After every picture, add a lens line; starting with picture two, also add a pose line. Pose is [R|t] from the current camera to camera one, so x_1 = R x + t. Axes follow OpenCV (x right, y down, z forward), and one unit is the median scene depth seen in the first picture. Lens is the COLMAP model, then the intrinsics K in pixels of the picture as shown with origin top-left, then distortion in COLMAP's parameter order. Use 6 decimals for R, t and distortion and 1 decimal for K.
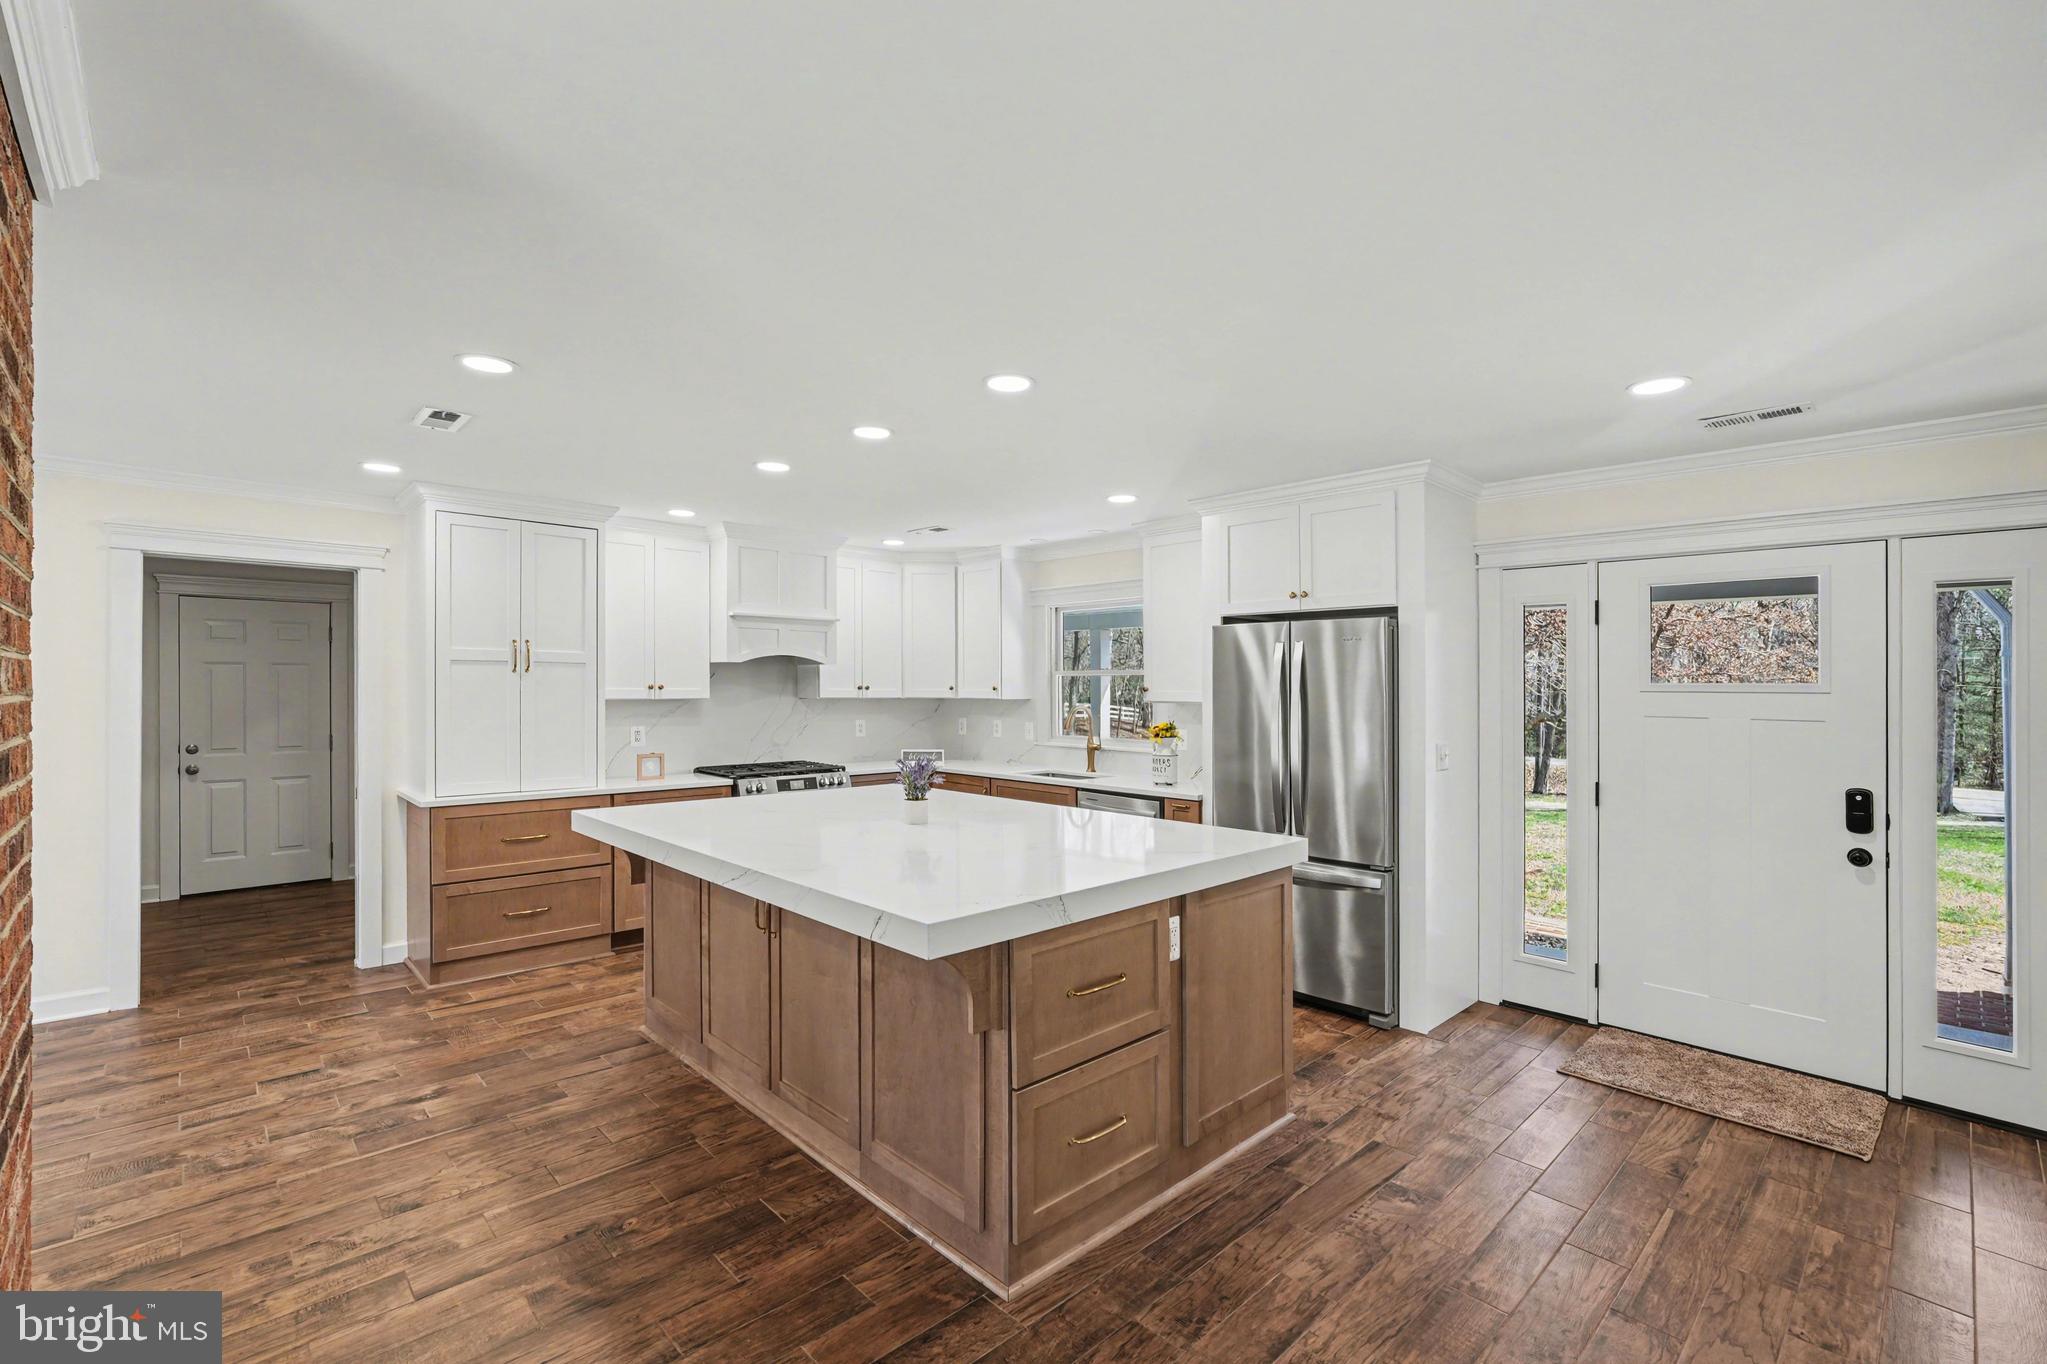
lens RADIAL K [[900.1, 0, 1032.0], [0, 900.1, 676.6], [0, 0, 1]] dist [-0.002236, 0.000604]
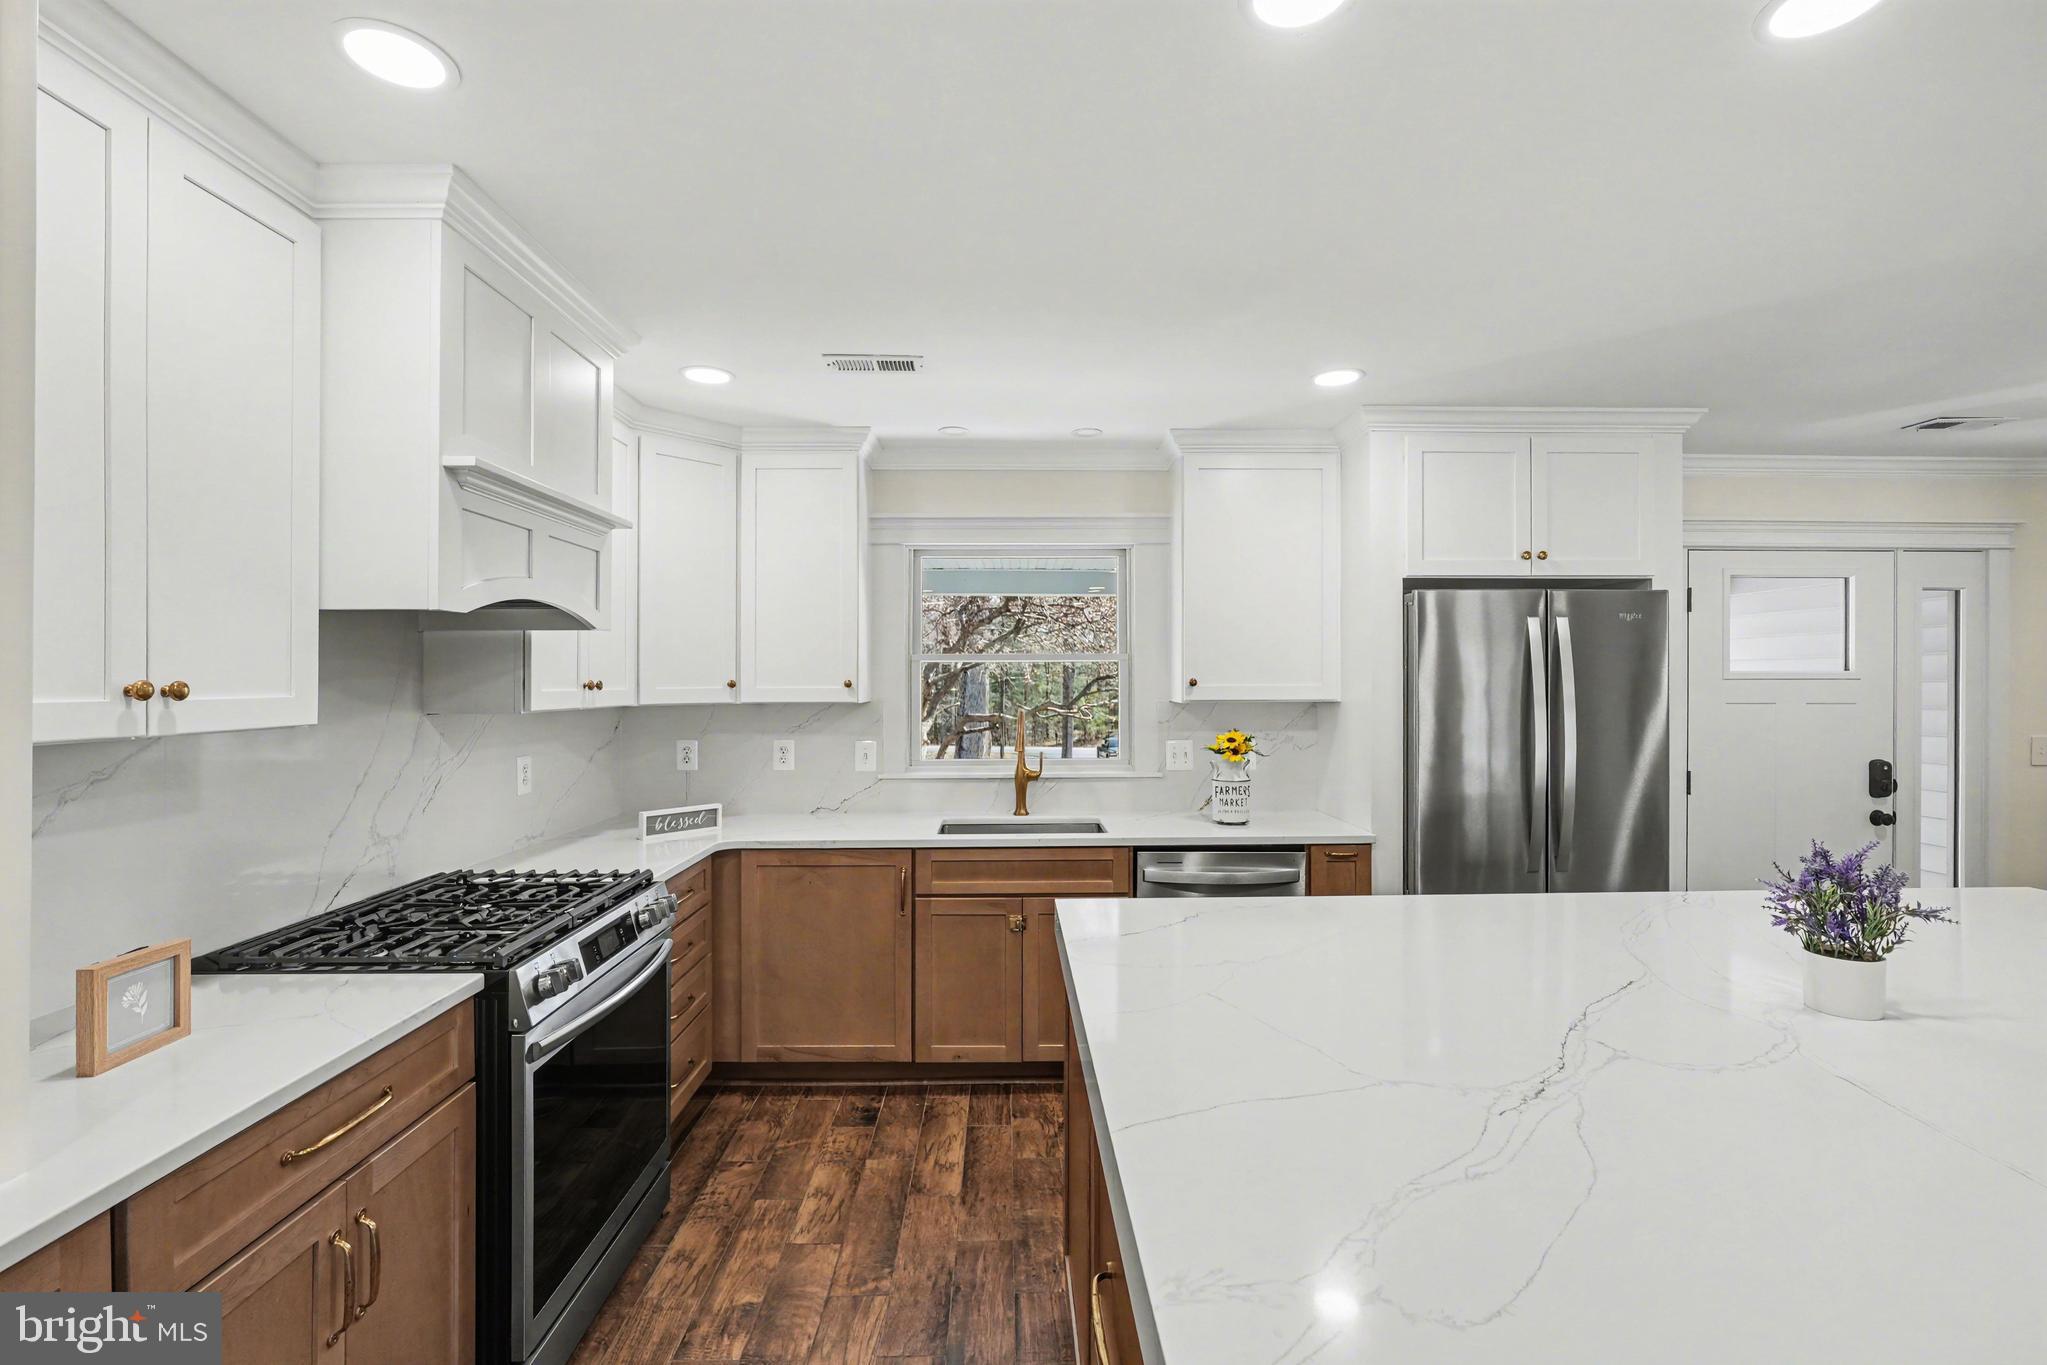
lens RADIAL K [[900.1, 0, 1021.9], [0, 900.1, 675.1], [0, 0, 1]] dist [-0.002236, 0.000604]
pose [[0.679393, -0.003690, 0.733765, -0.421596], [-0.001042, 0.999981, 0.005994, 0.004574], [-0.733774, -0.004837, 0.679377, 0.609361]]
